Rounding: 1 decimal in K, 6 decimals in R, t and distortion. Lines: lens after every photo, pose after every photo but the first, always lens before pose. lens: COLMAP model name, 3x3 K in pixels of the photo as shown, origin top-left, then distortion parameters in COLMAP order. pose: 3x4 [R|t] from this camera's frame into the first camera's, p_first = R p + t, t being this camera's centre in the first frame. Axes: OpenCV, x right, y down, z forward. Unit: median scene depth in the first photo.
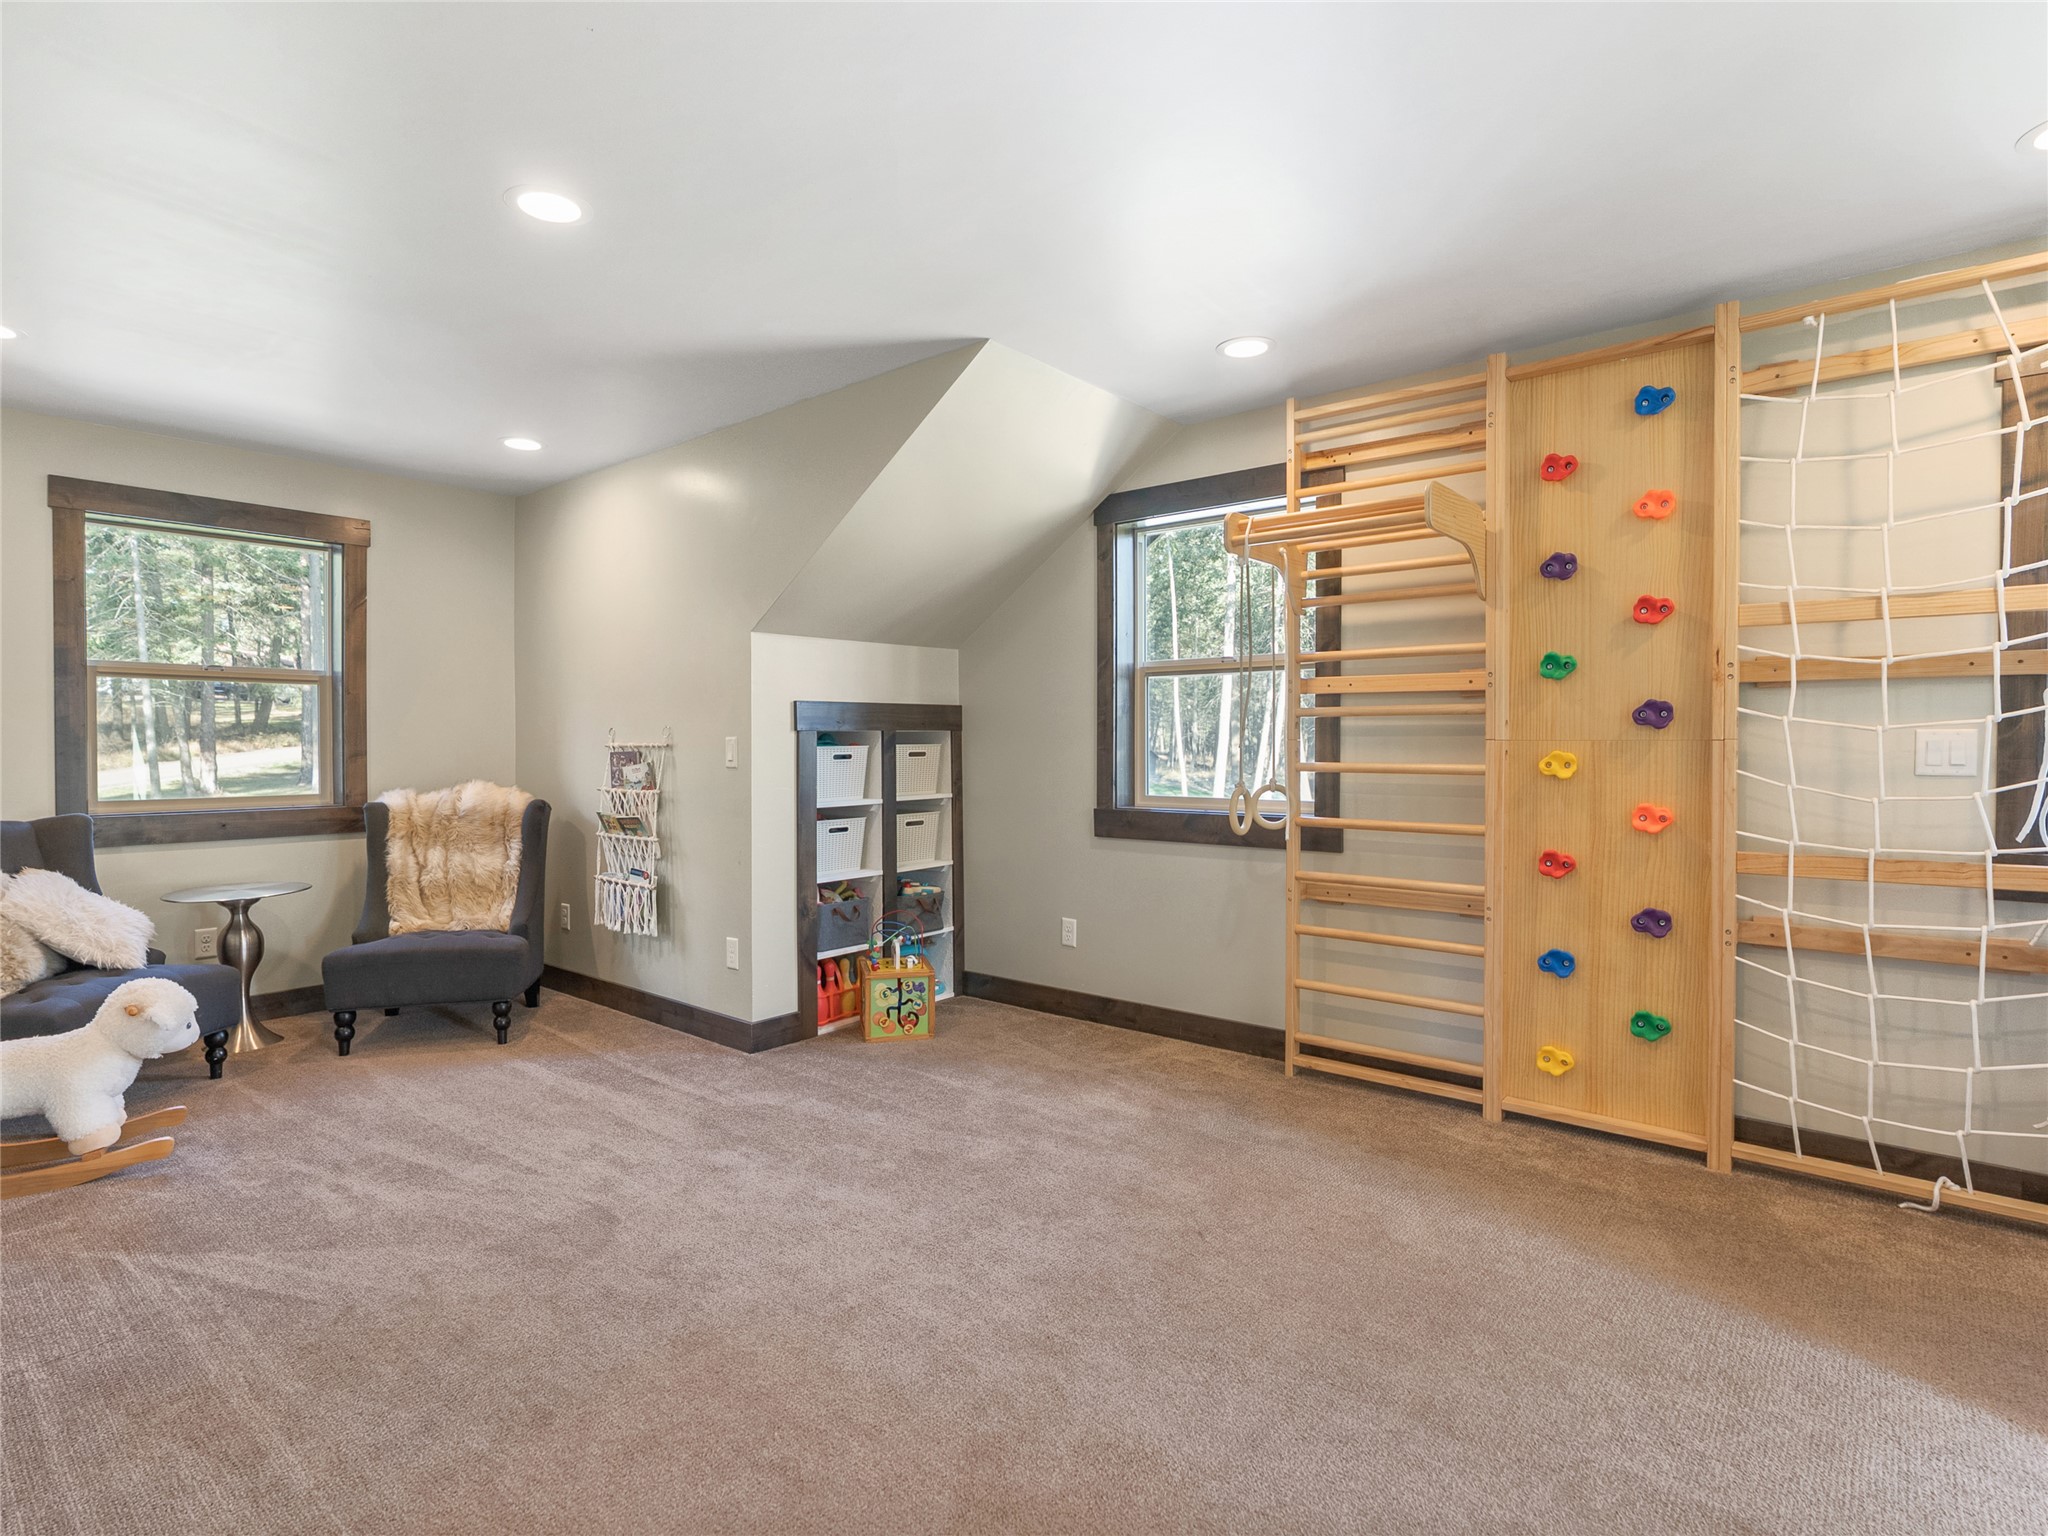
lens RADIAL K [[1068.8, 0, 1027.6], [0, 1068.8, 758.6], [0, 0, 1]] dist [0.000814, 0.000990]
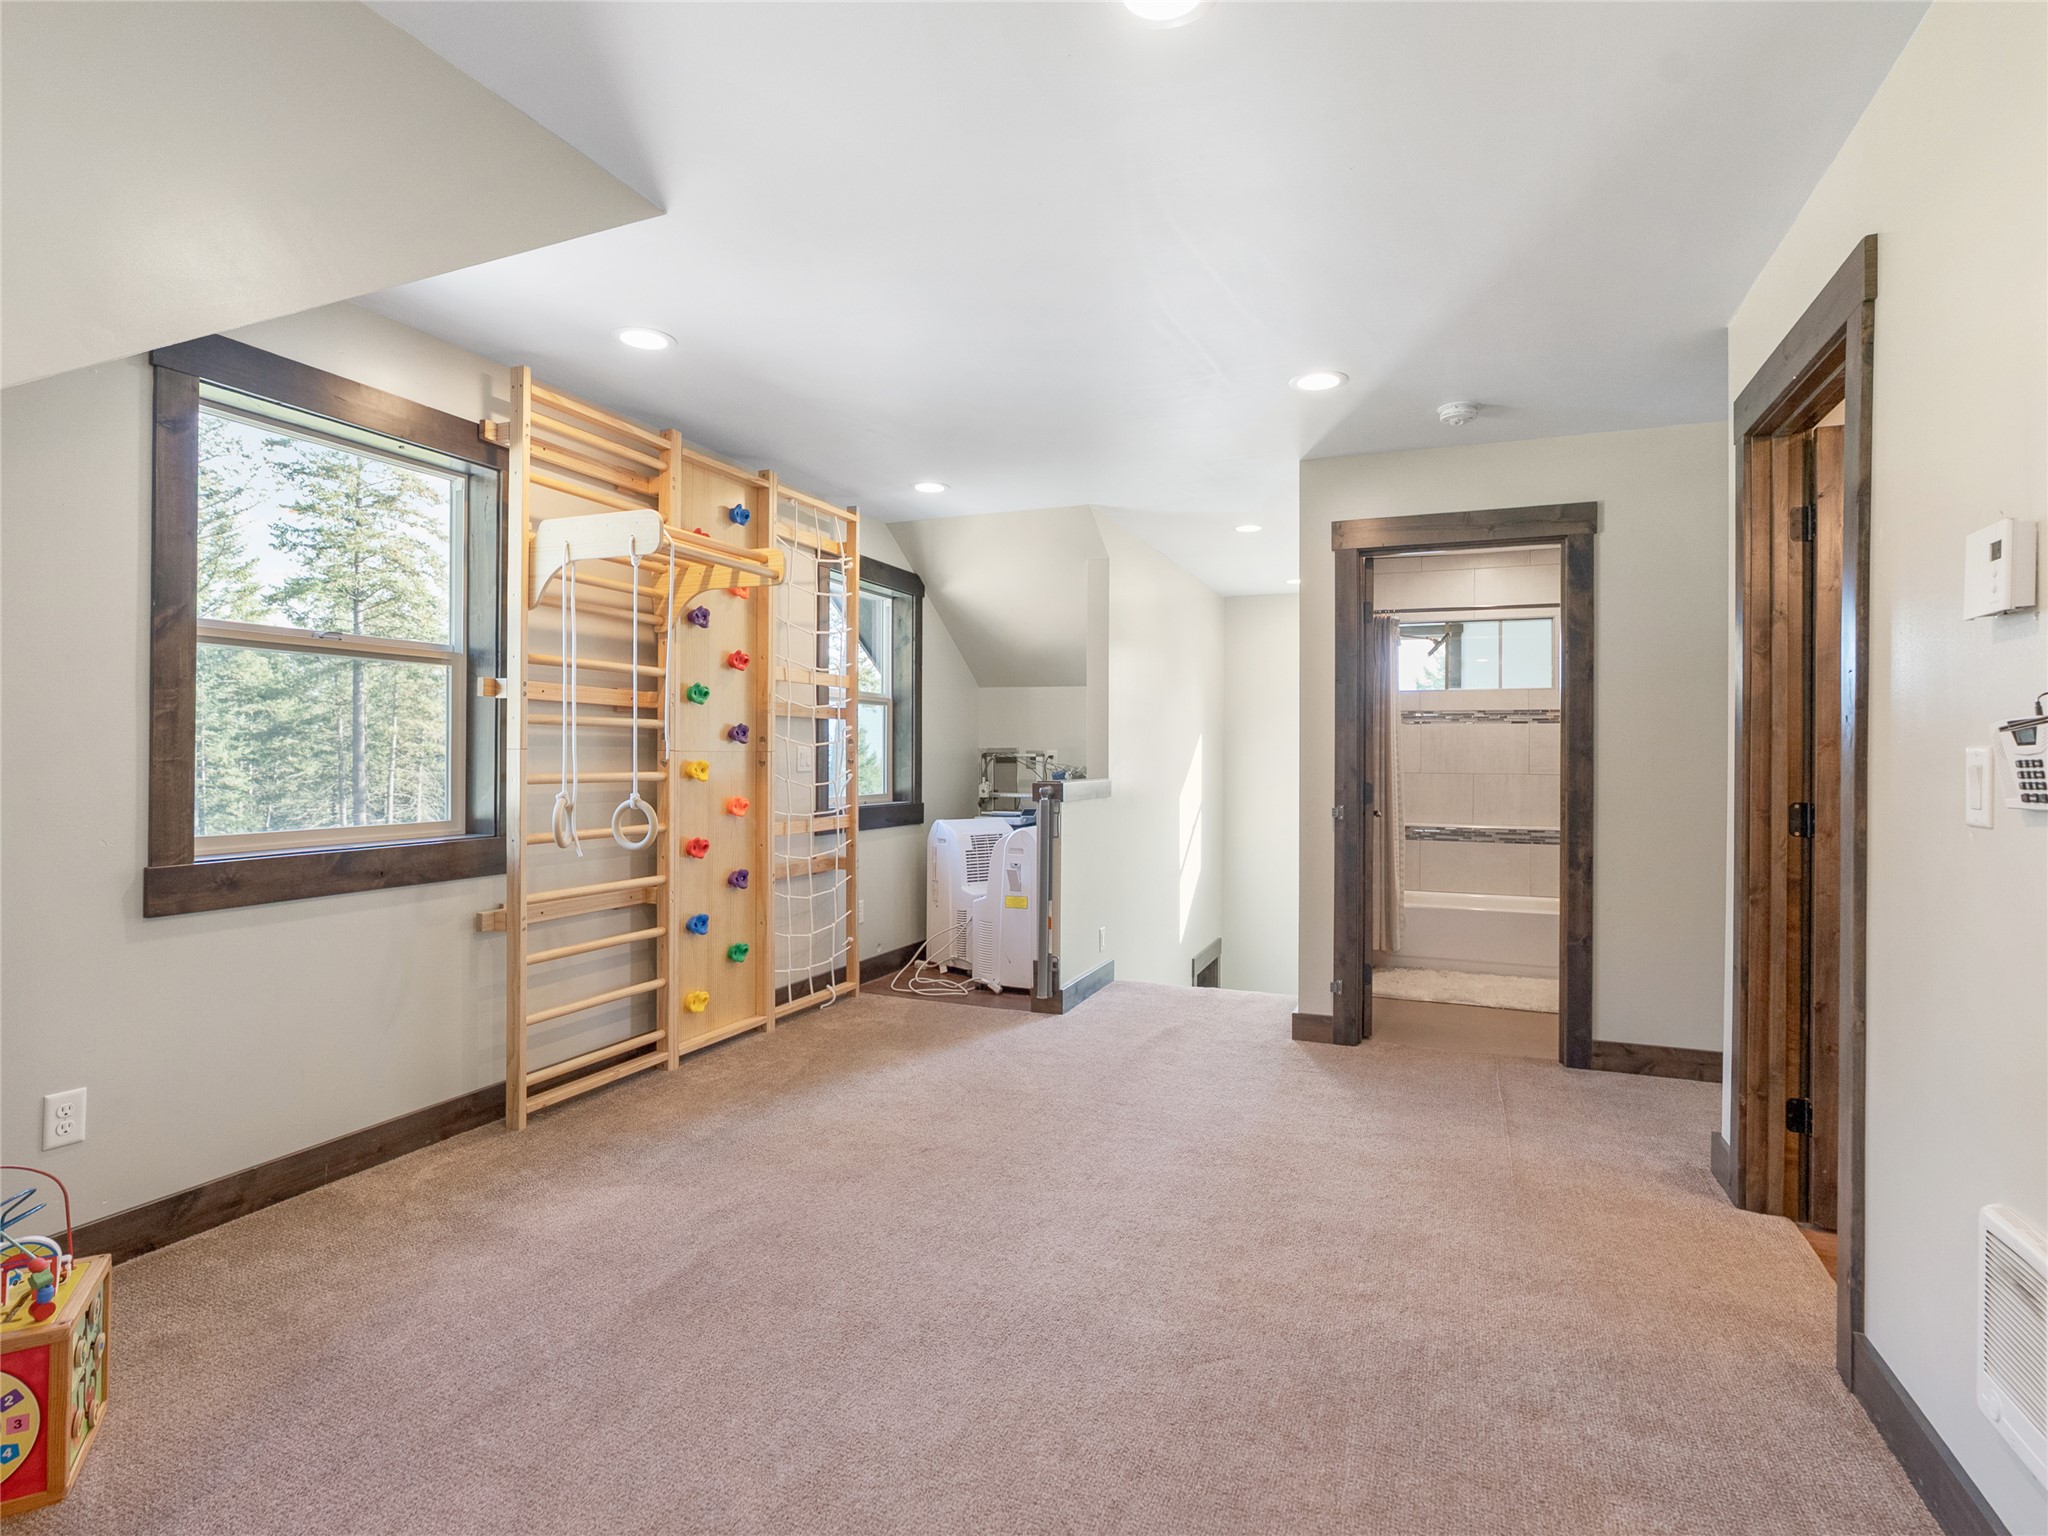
lens RADIAL K [[1068.8, 0, 1027.6], [0, 1068.8, 758.6], [0, 0, 1]] dist [0.000814, 0.000990]
pose [[-0.309665, -0.005654, 0.950829, -0.802165], [0.009269, 0.999917, 0.008965, -0.015401], [-0.950801, 0.011589, -0.309587, 0.964621]]
